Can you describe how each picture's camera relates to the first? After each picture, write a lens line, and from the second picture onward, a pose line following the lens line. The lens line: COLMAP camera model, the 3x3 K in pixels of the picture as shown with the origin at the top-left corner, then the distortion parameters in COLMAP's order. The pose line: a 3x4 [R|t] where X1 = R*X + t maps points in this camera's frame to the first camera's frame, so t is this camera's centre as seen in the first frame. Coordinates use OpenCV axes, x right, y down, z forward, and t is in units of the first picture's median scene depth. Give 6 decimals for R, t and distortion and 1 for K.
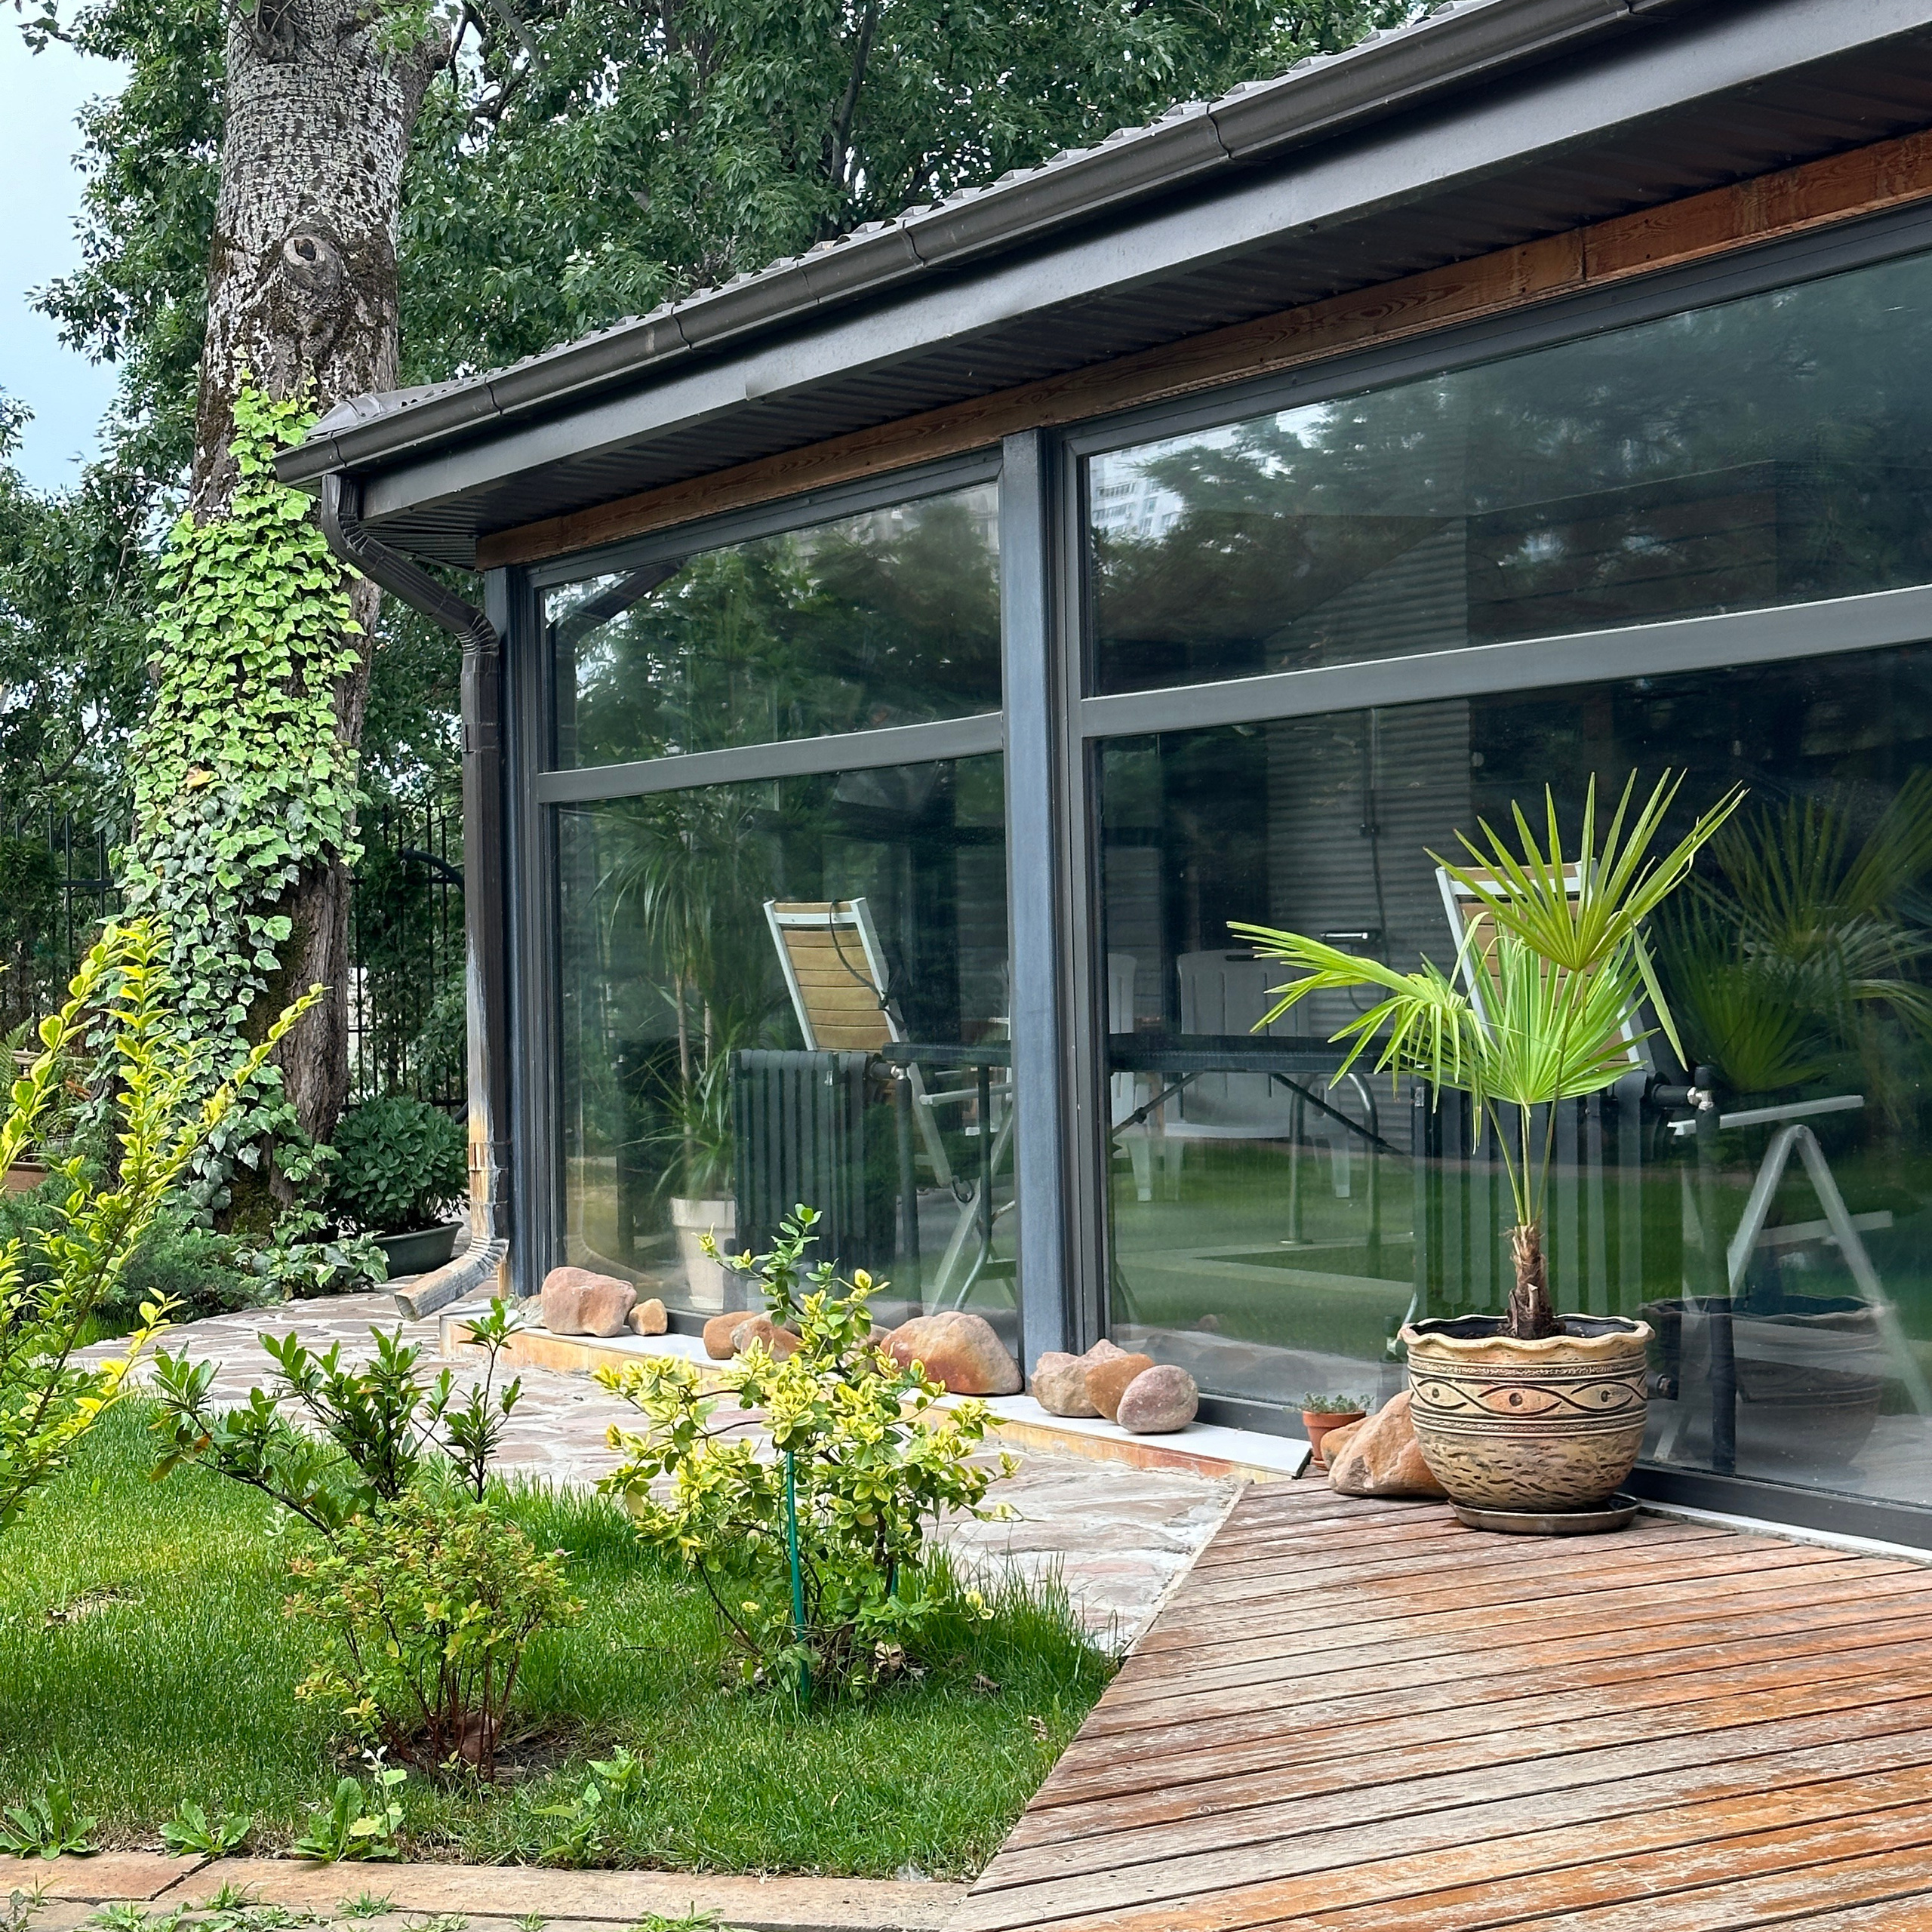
lens RADIAL K [[3524.8, 0, 966.0], [0, 3524.8, 966.0], [0, 0, 1]] dist [0.021328, -0.005471]
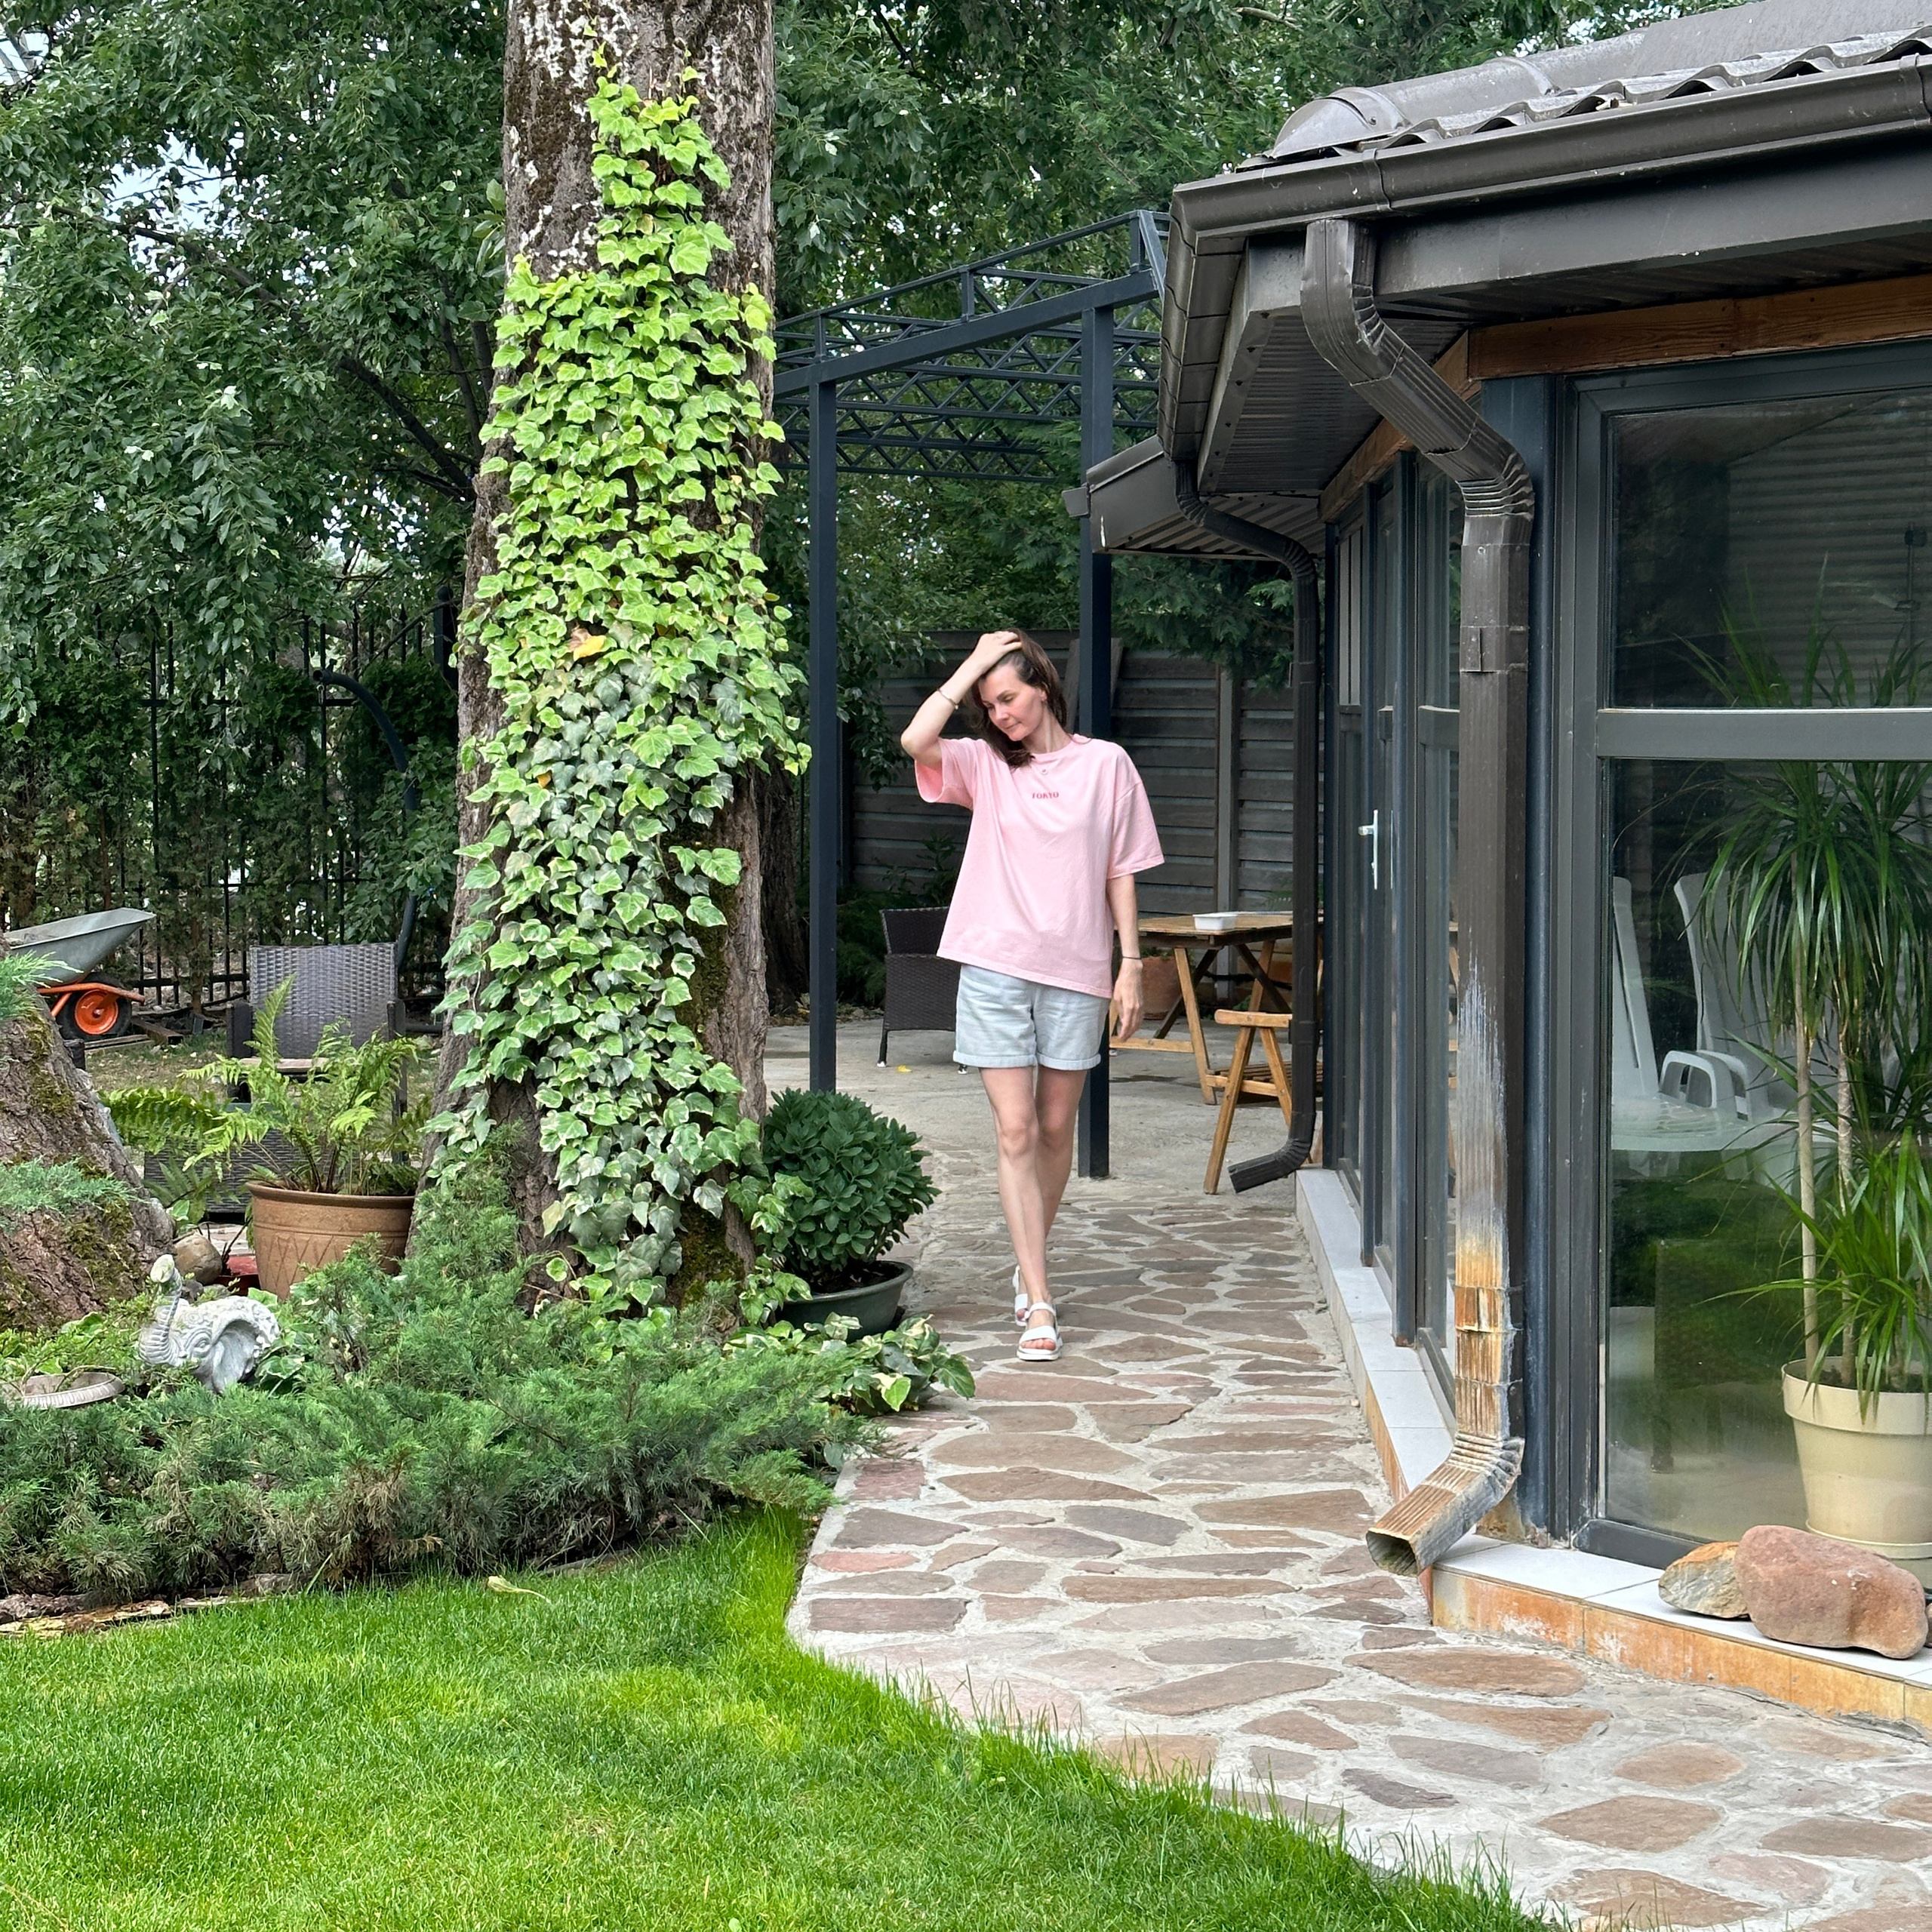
lens RADIAL K [[3648.2, 0, 931.3], [0, 3648.2, 969.1], [0, 0, 1]] dist [0.104979, -0.059664]
pose [[0.991761, 0.008687, 0.127810, -0.239238], [-0.016636, 0.997983, 0.061263, -0.034423], [-0.127020, -0.062885, 0.989905, 0.267971]]
